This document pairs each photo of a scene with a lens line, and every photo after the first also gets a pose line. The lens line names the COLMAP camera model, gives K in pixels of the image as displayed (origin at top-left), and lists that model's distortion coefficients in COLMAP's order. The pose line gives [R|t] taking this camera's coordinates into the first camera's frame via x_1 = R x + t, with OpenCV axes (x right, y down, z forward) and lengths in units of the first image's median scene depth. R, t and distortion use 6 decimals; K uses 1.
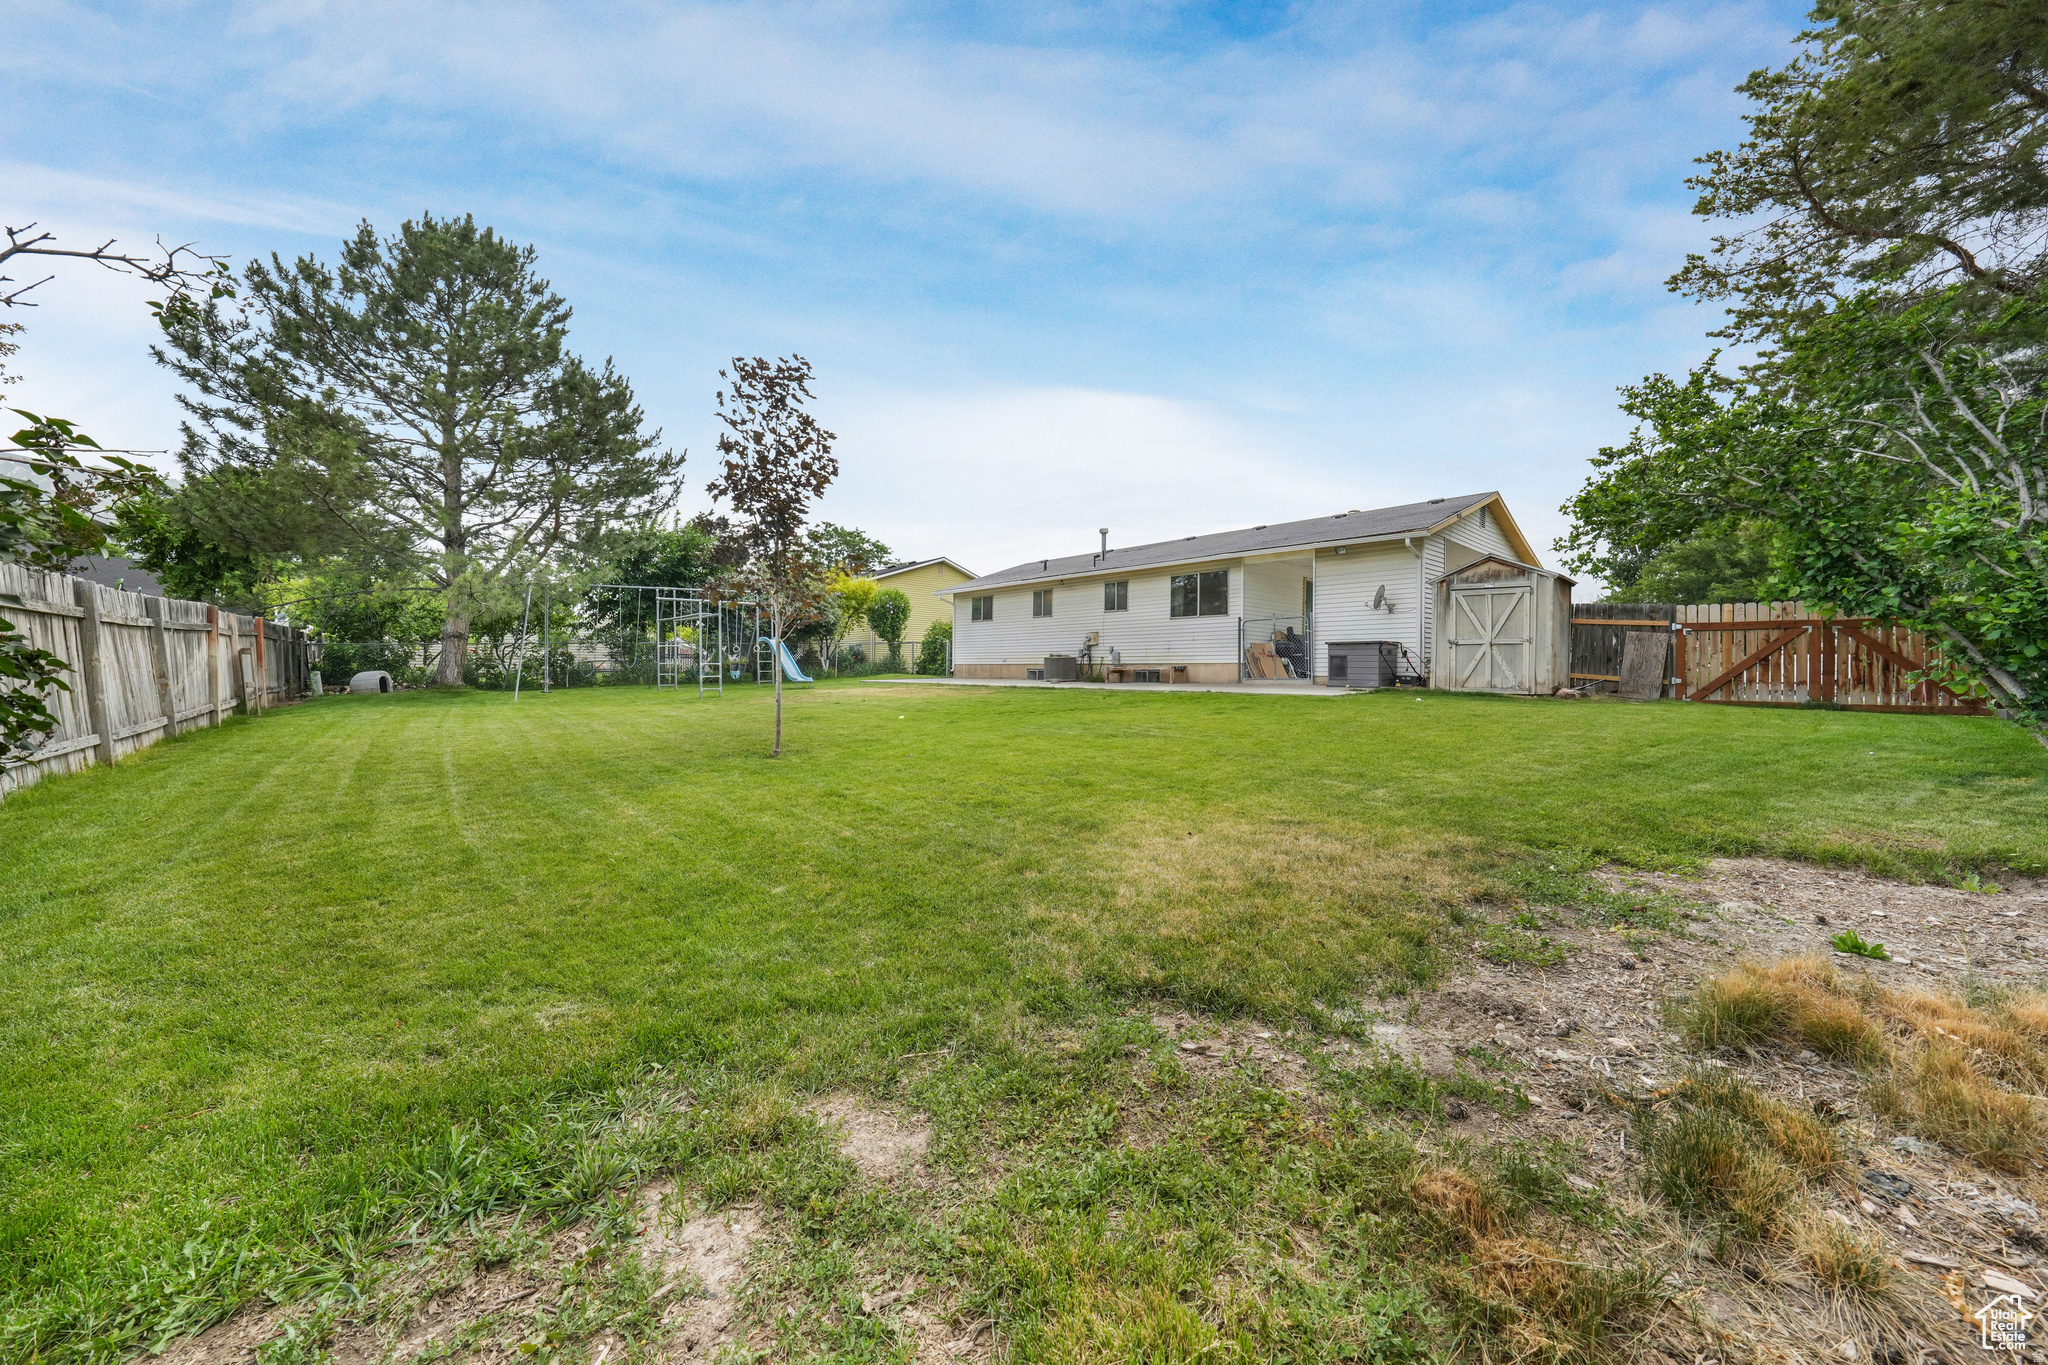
lens RADIAL K [[710.6, 0, 1022.5], [0, 710.6, 679.3], [0, 0, 1]] dist [-0.006717, 0.000455]
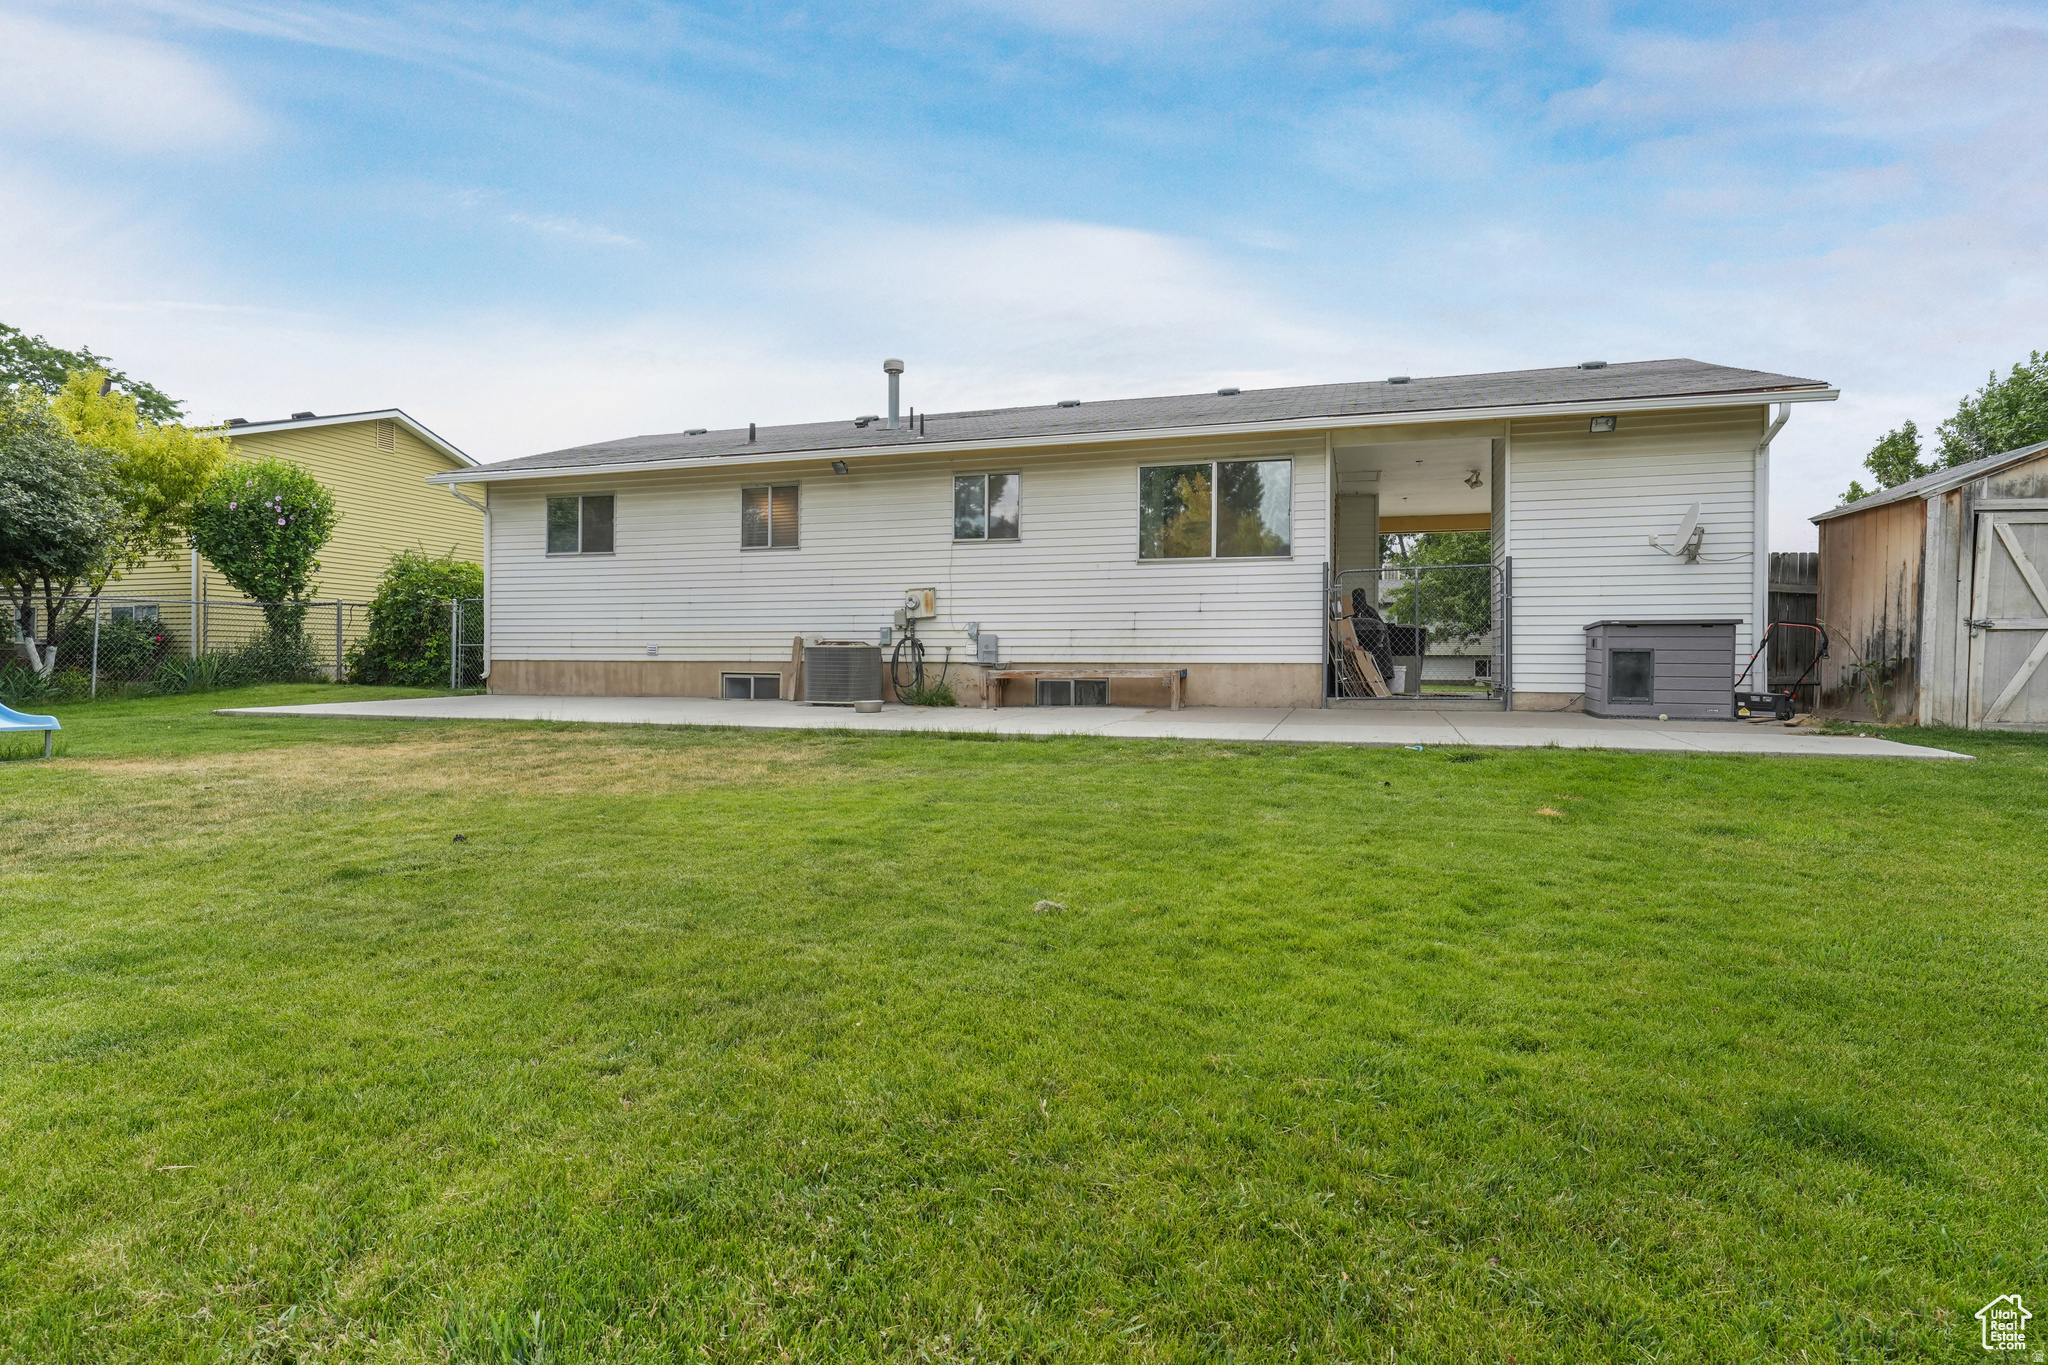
lens RADIAL K [[1041.7, 0, 1025.8], [0, 1041.7, 674.2], [0, 0, 1]] dist [0.011519, 0.000177]
pose [[0.866630, -0.003727, 0.498937, -0.146897], [0.005454, 0.999983, -0.002004, -0.011730], [-0.498921, 0.004458, 0.866636, 0.386902]]
